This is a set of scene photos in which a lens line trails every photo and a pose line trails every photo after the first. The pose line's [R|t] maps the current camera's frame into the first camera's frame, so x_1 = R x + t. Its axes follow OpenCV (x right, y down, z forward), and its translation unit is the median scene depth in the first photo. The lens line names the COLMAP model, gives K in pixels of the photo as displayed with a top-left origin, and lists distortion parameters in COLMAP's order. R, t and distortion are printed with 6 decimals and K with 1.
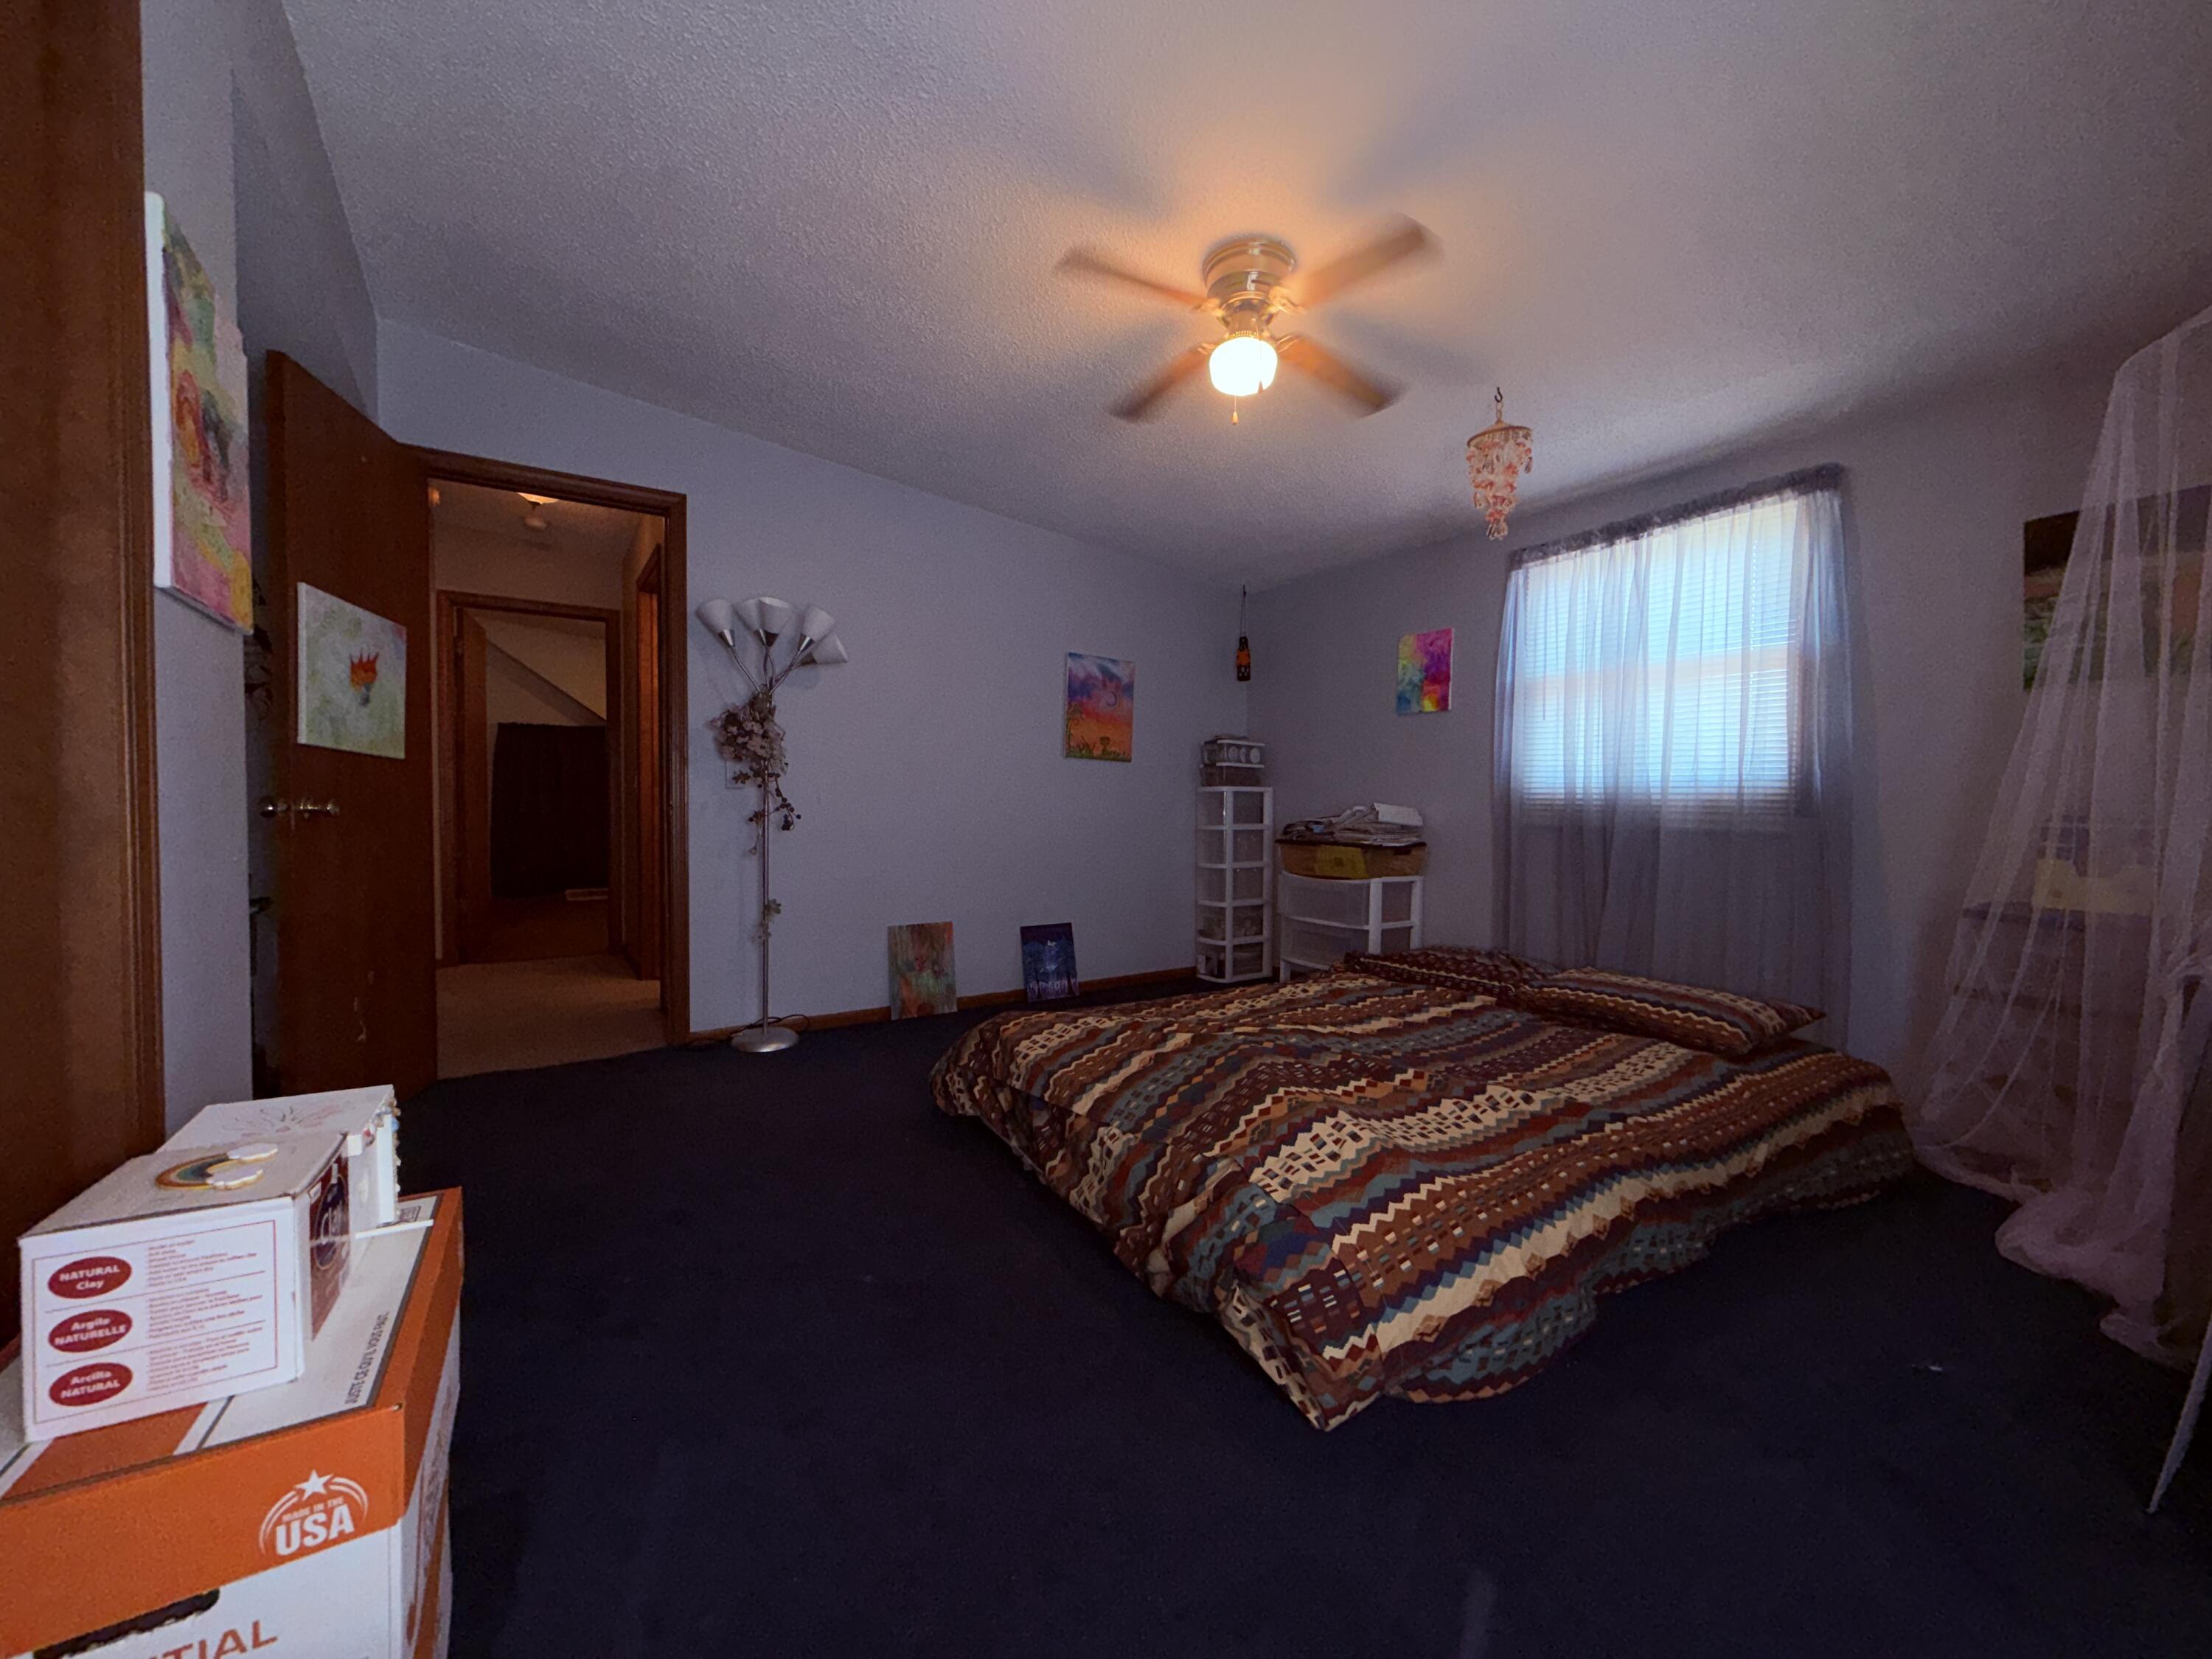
lens RADIAL K [[881.4, 0, 1105.6], [0, 881.4, 833.0], [0, 0, 1]] dist [-0.003329, -0.000025]
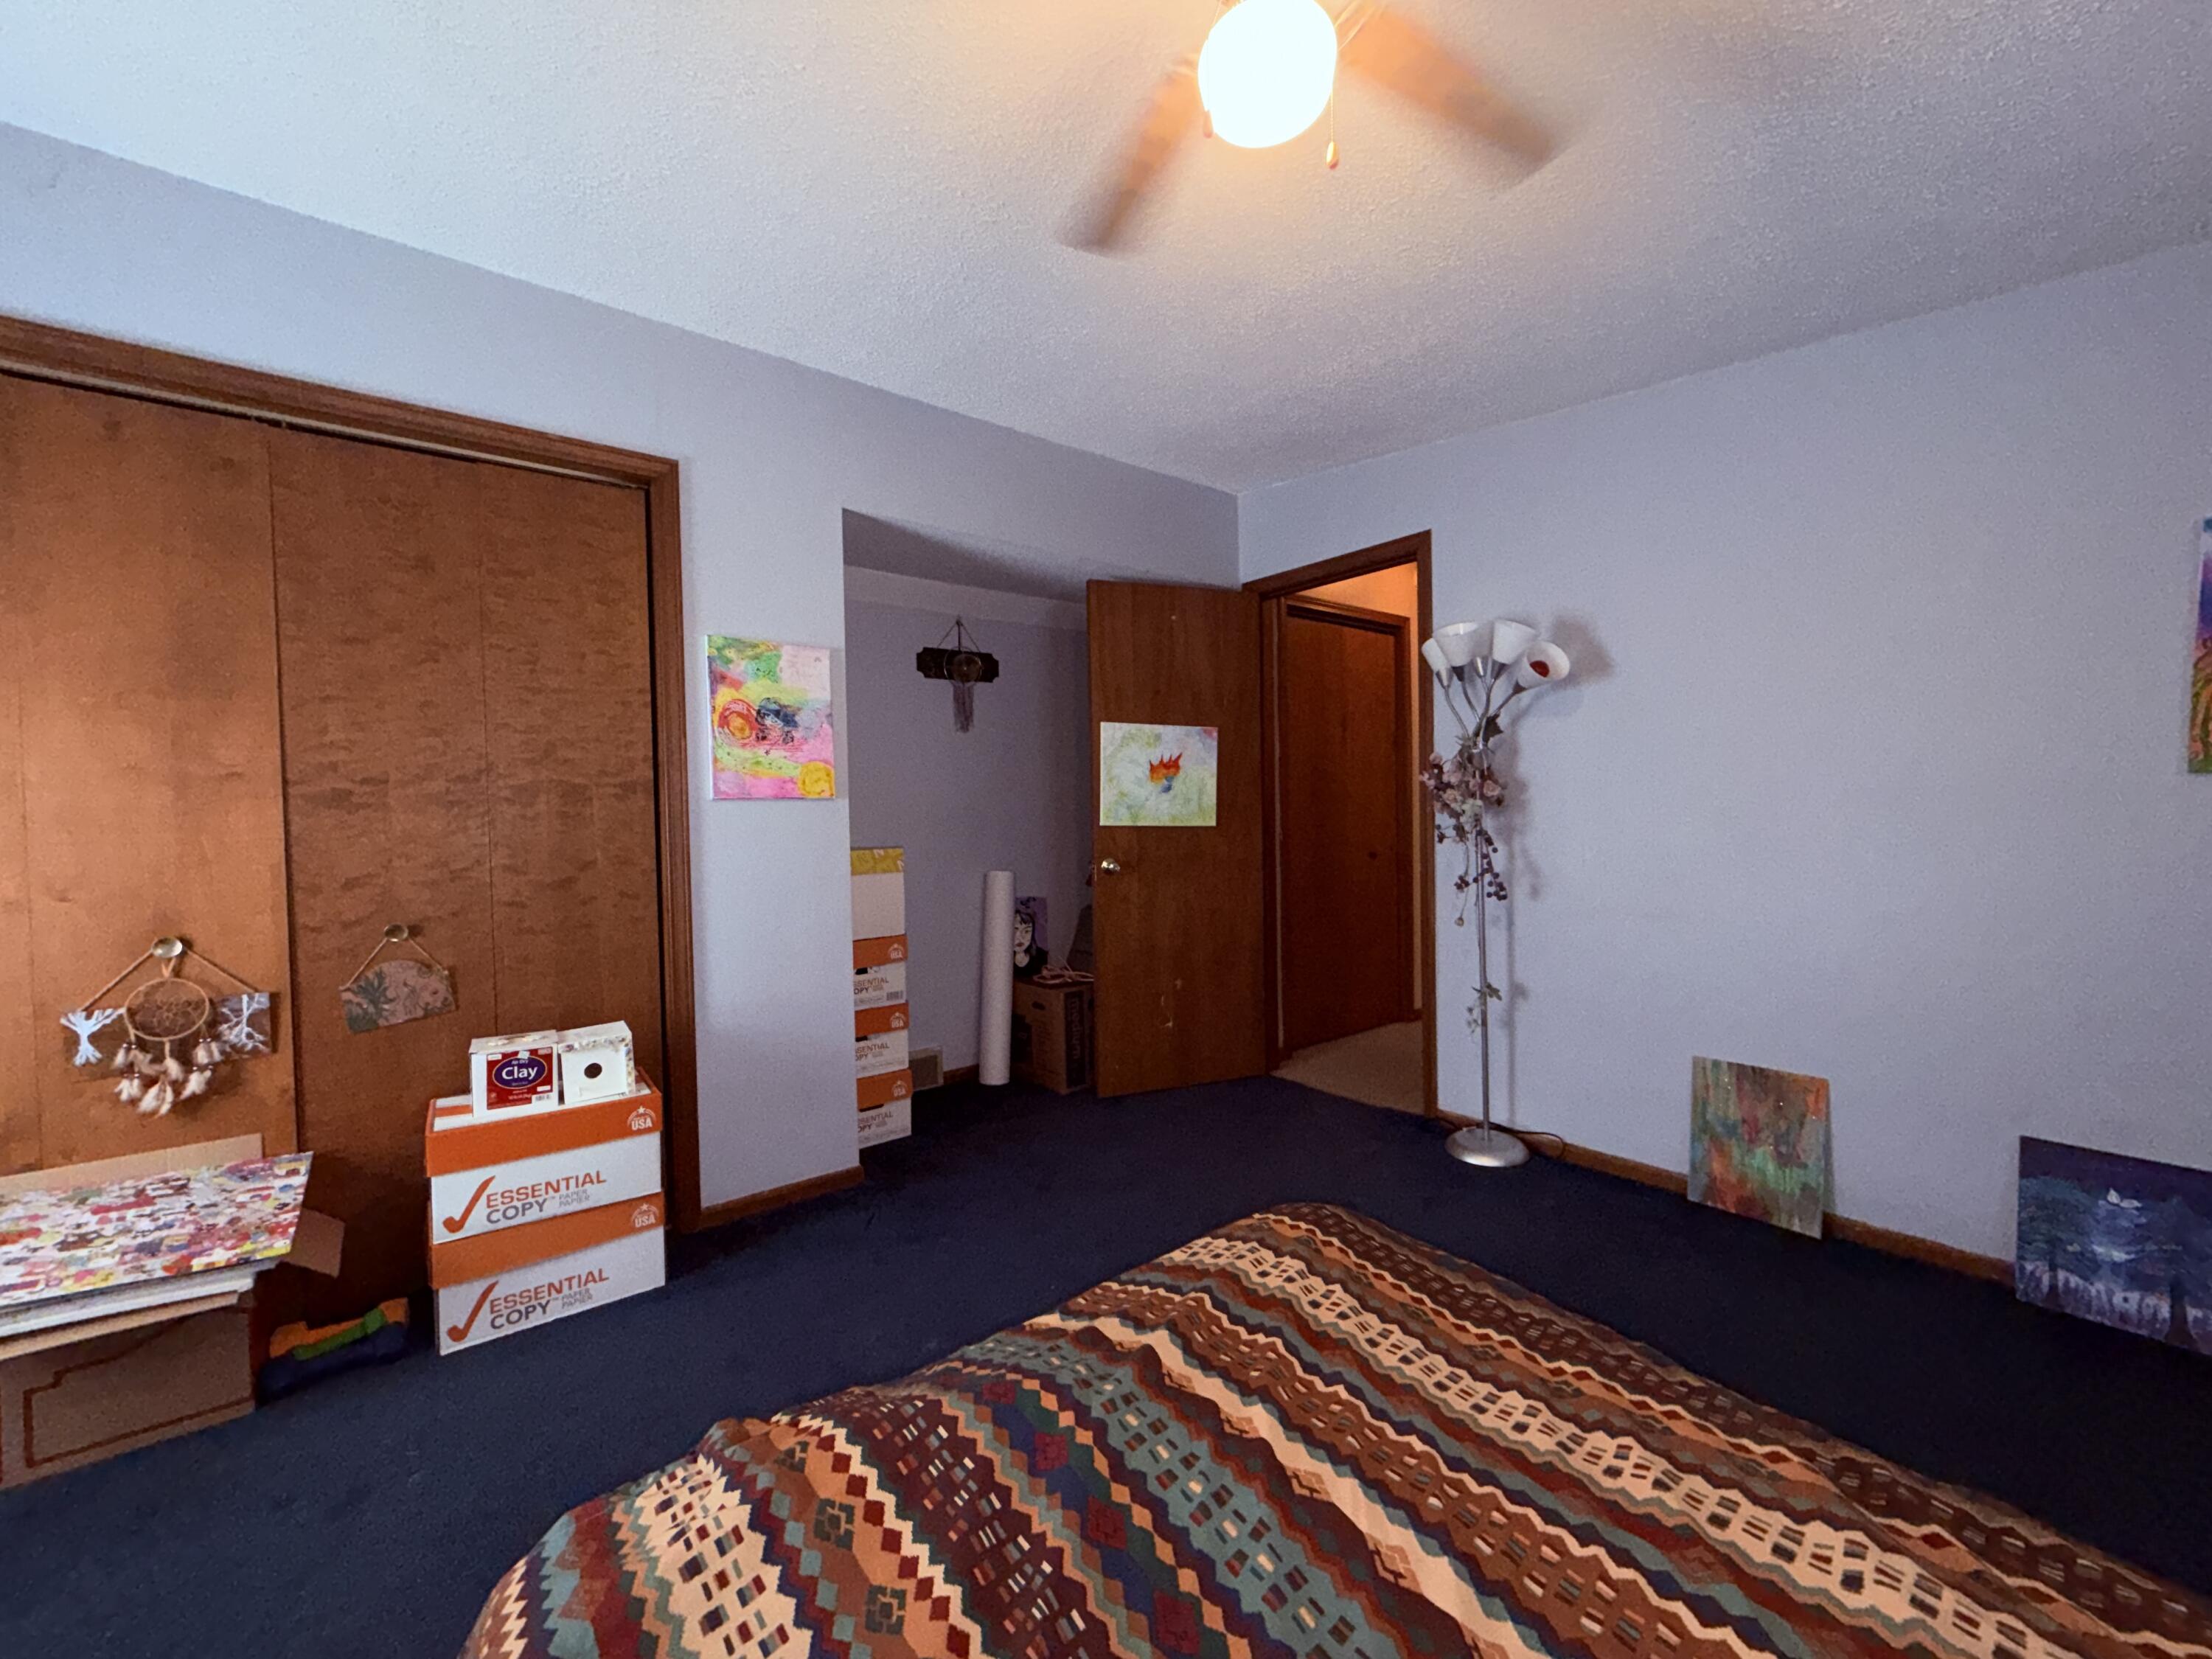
lens RADIAL K [[881.4, 0, 1103.9], [0, 881.4, 834.6], [0, 0, 1]] dist [-0.003329, -0.000025]
pose [[0.077833, 0.021841, -0.996727, 0.400749], [-0.010939, 0.999719, 0.021052, -0.073878], [0.996906, 0.009264, 0.078050, 0.551465]]
